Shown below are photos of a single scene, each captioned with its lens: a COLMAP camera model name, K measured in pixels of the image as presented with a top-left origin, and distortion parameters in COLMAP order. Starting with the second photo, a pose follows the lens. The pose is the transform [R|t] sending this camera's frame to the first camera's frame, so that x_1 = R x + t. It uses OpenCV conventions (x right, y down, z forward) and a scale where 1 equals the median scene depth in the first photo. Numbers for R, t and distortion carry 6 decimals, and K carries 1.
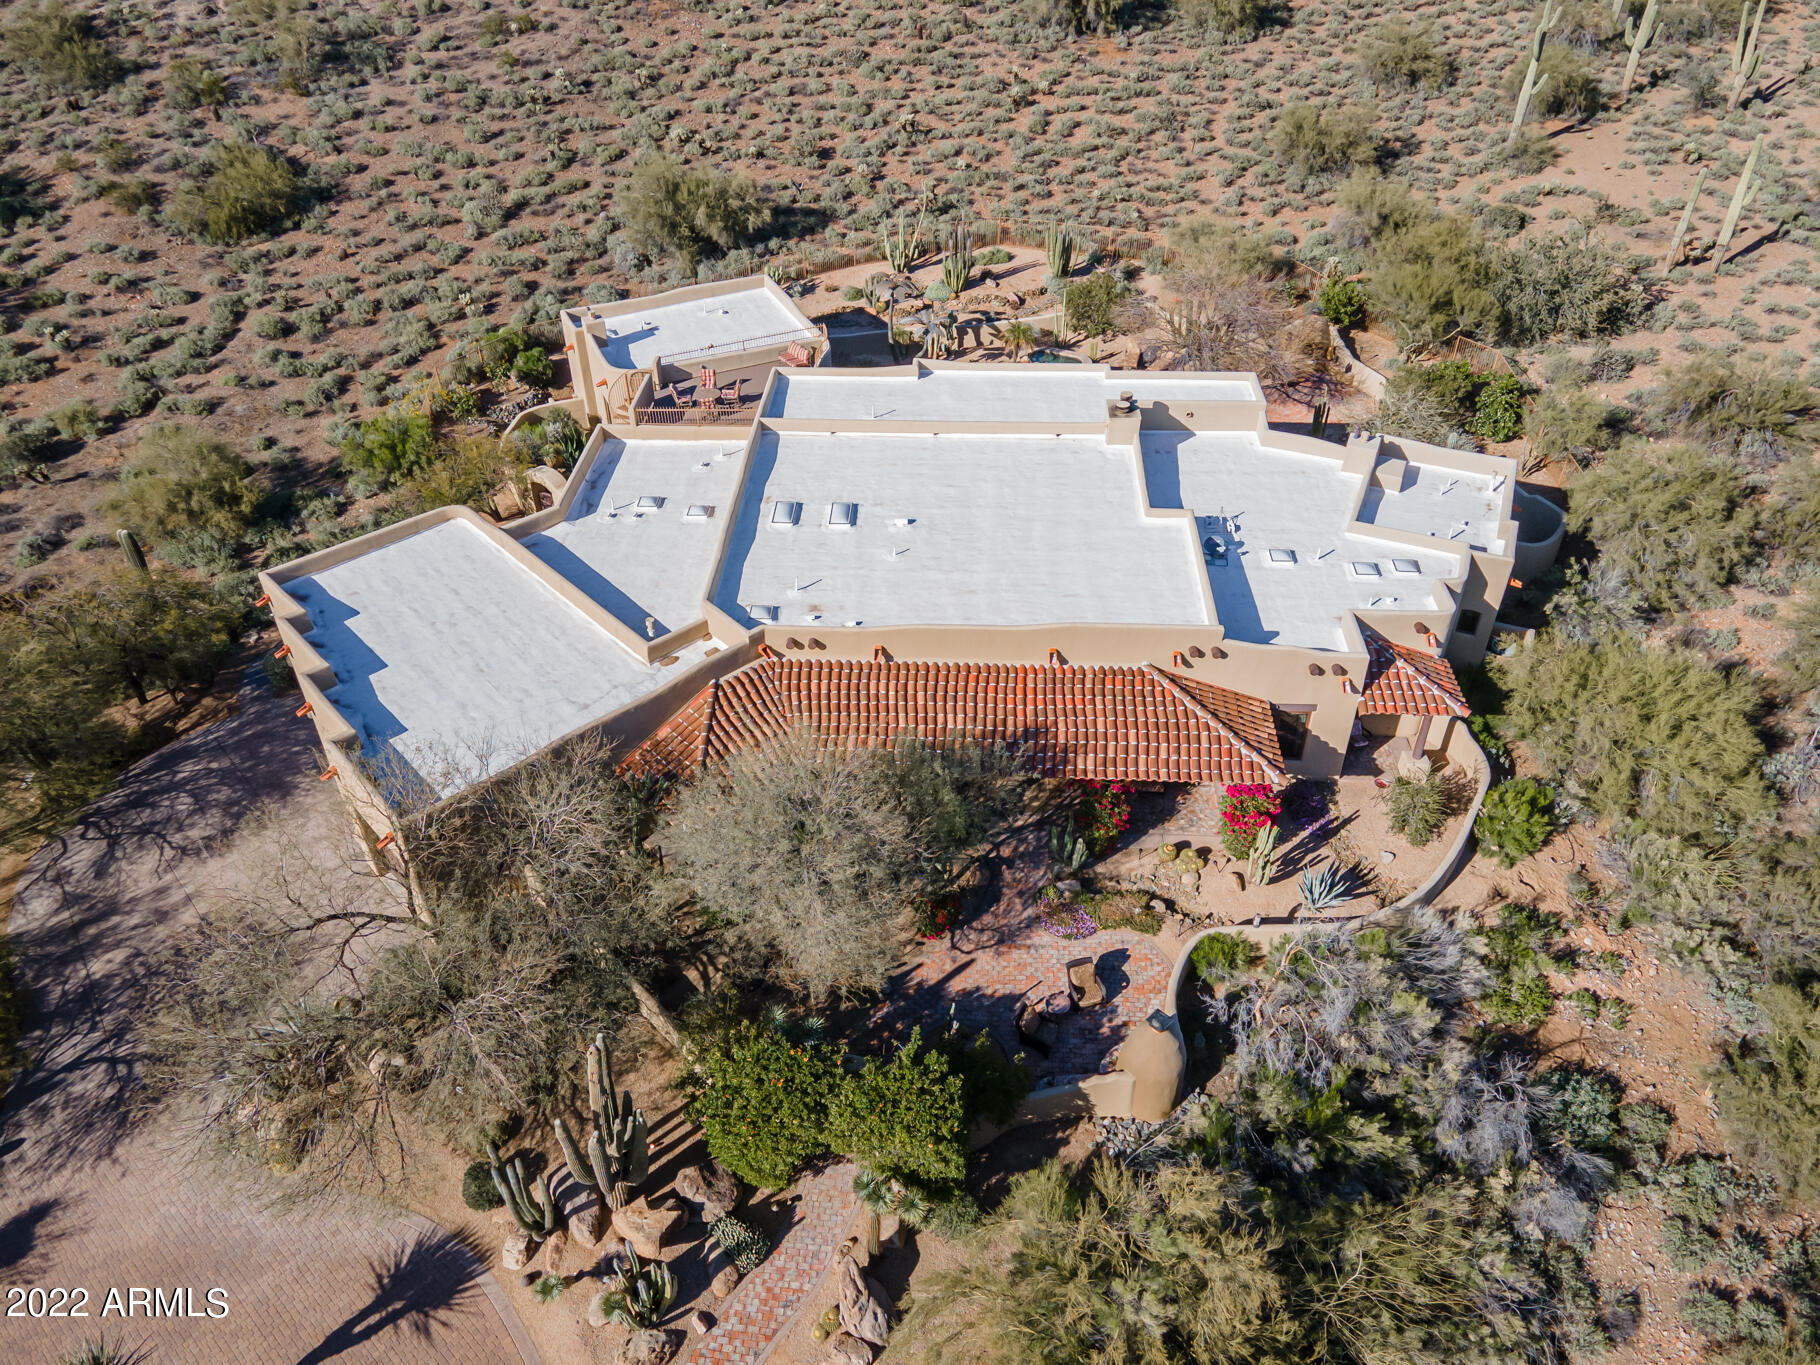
lens RADIAL K [[1314.7, 0, 905.4], [0, 1314.7, 690.4], [0, 0, 1]] dist [0.024938, 0.034690]
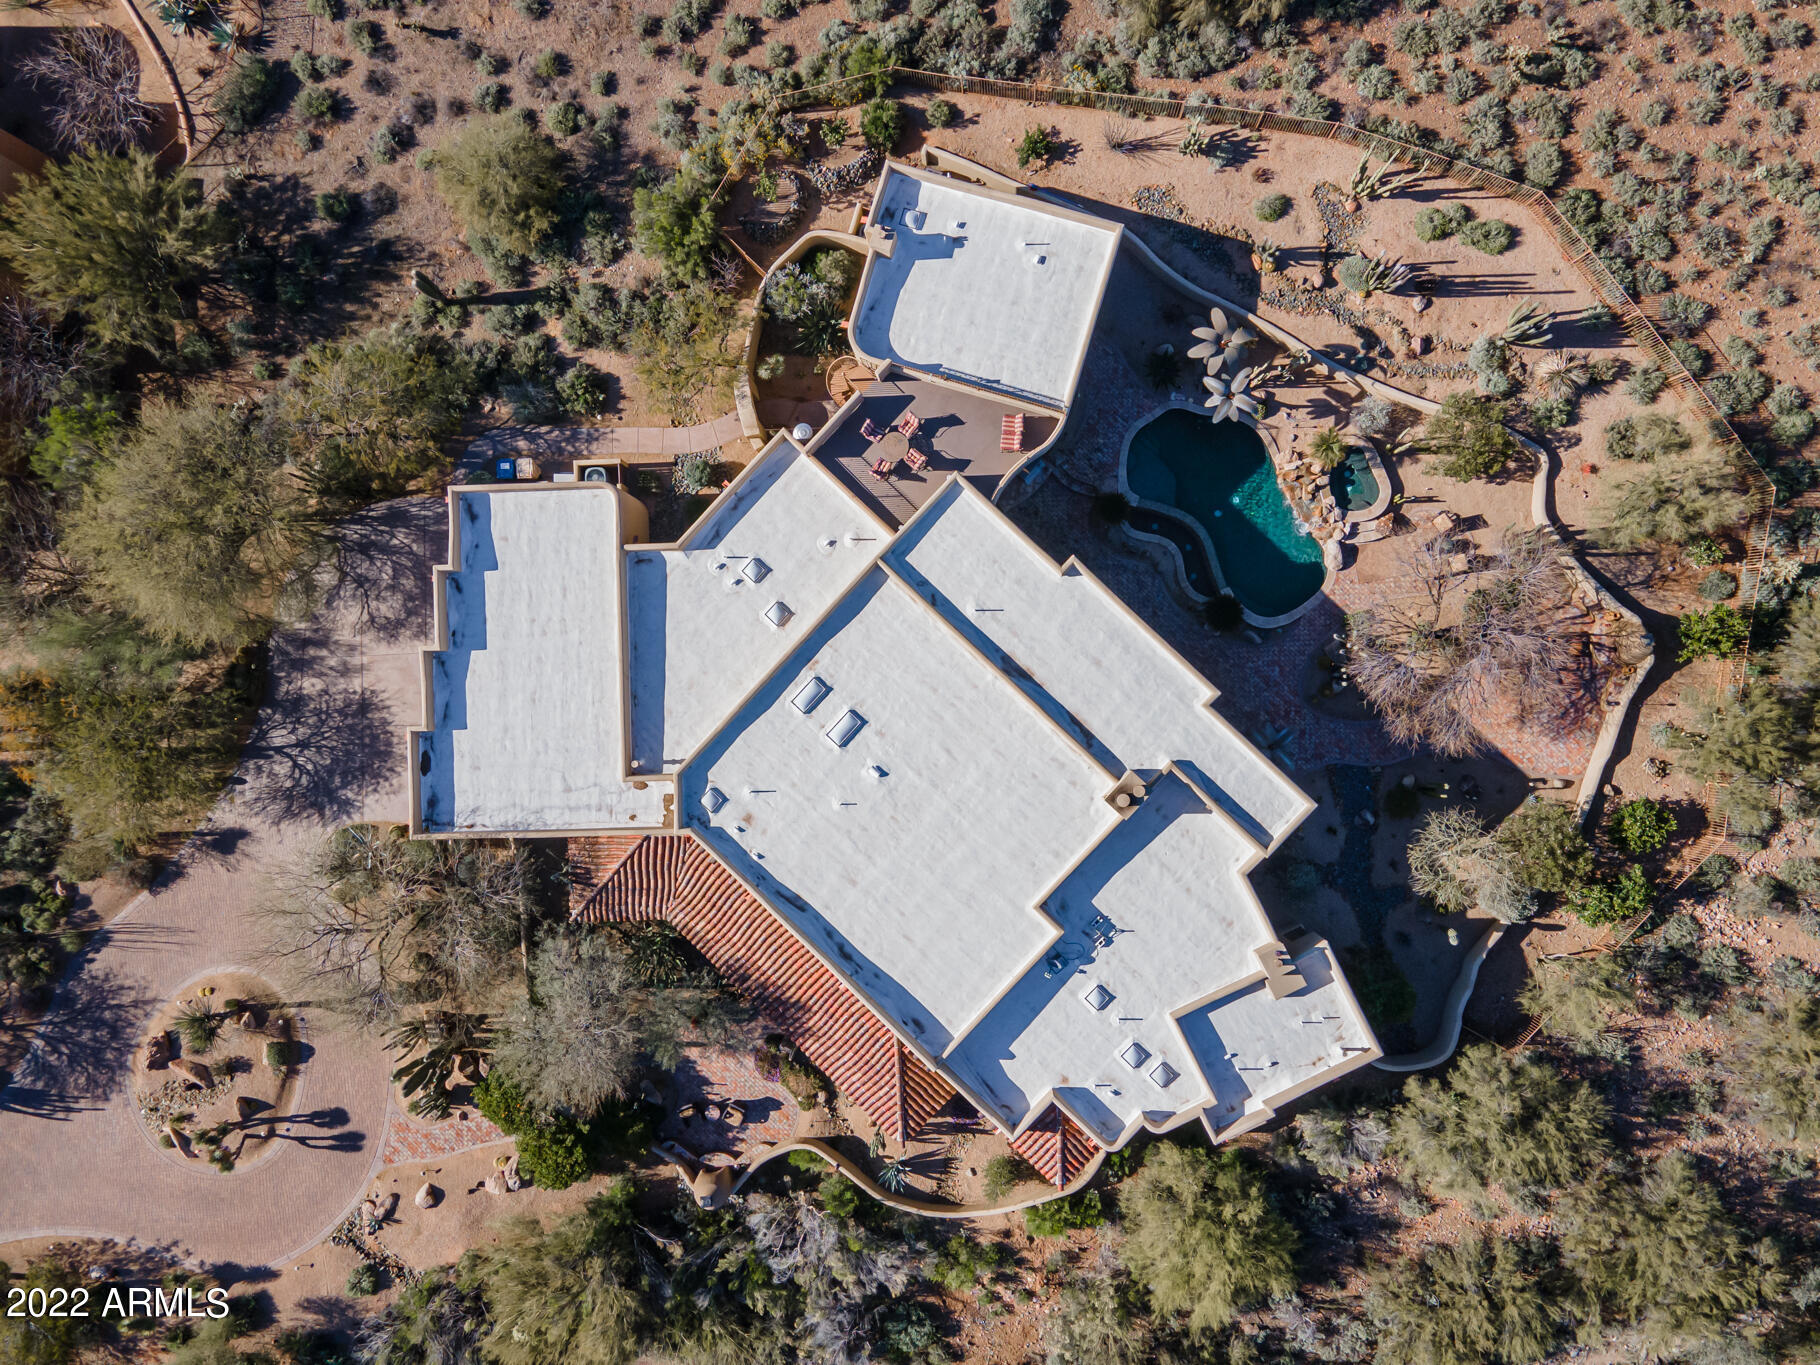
lens RADIAL K [[1314.7, 0, 905.4], [0, 1314.7, 690.4], [0, 0, 1]] dist [0.024938, 0.034690]
pose [[0.762847, 0.645582, -0.035893, 0.013975], [-0.357513, 0.467405, 0.808527, -1.227794], [0.538747, -0.603951, 0.587363, 0.398702]]
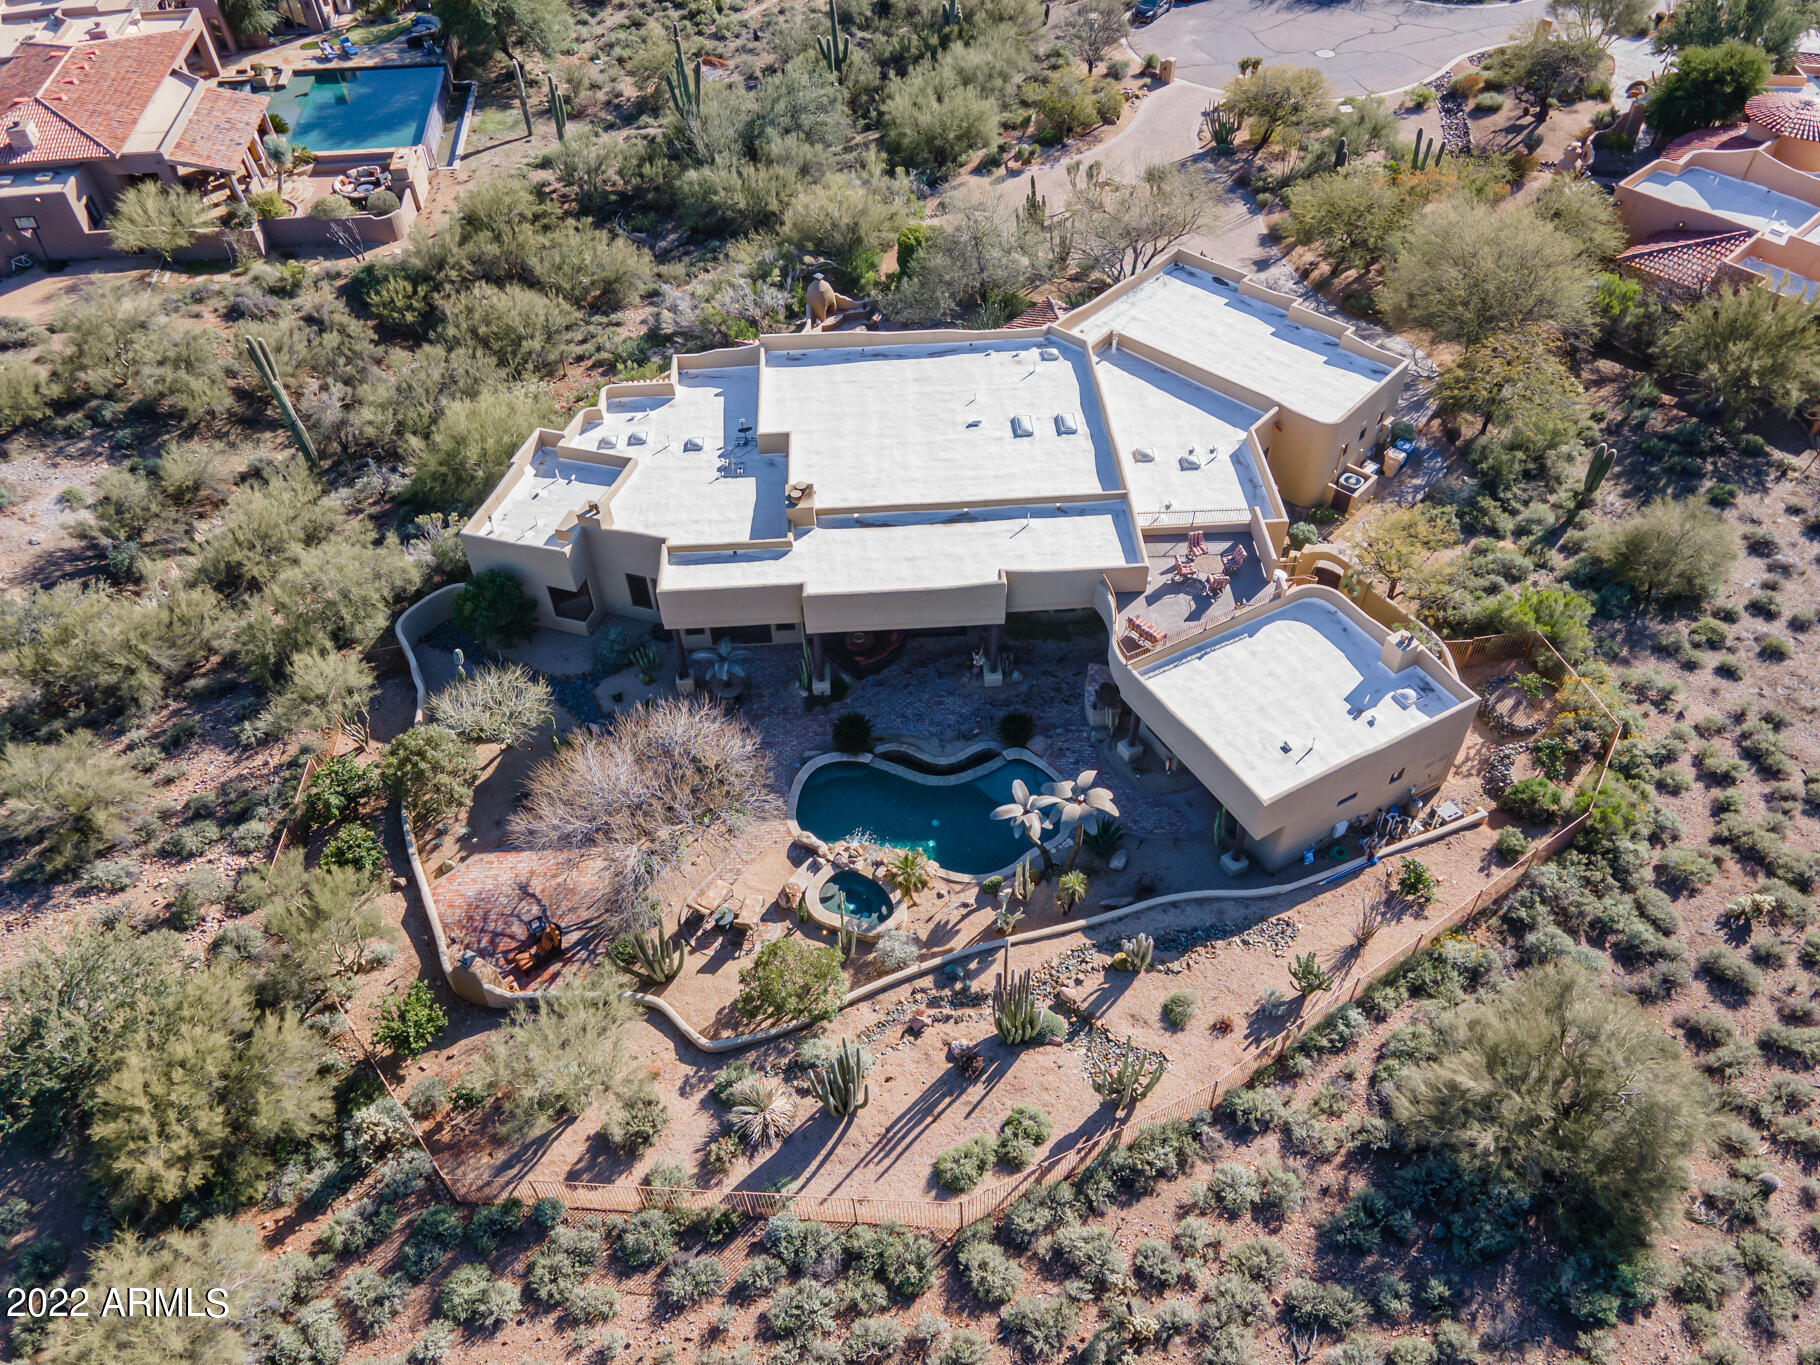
lens RADIAL K [[1314.7, 0, 905.4], [0, 1314.7, 690.4], [0, 0, 1]] dist [0.024938, 0.034690]
pose [[-0.994043, 0.099121, -0.045320, 0.168701], [-0.035660, 0.097149, 0.994631, -1.545711], [0.102991, 0.990322, -0.093035, 1.508693]]
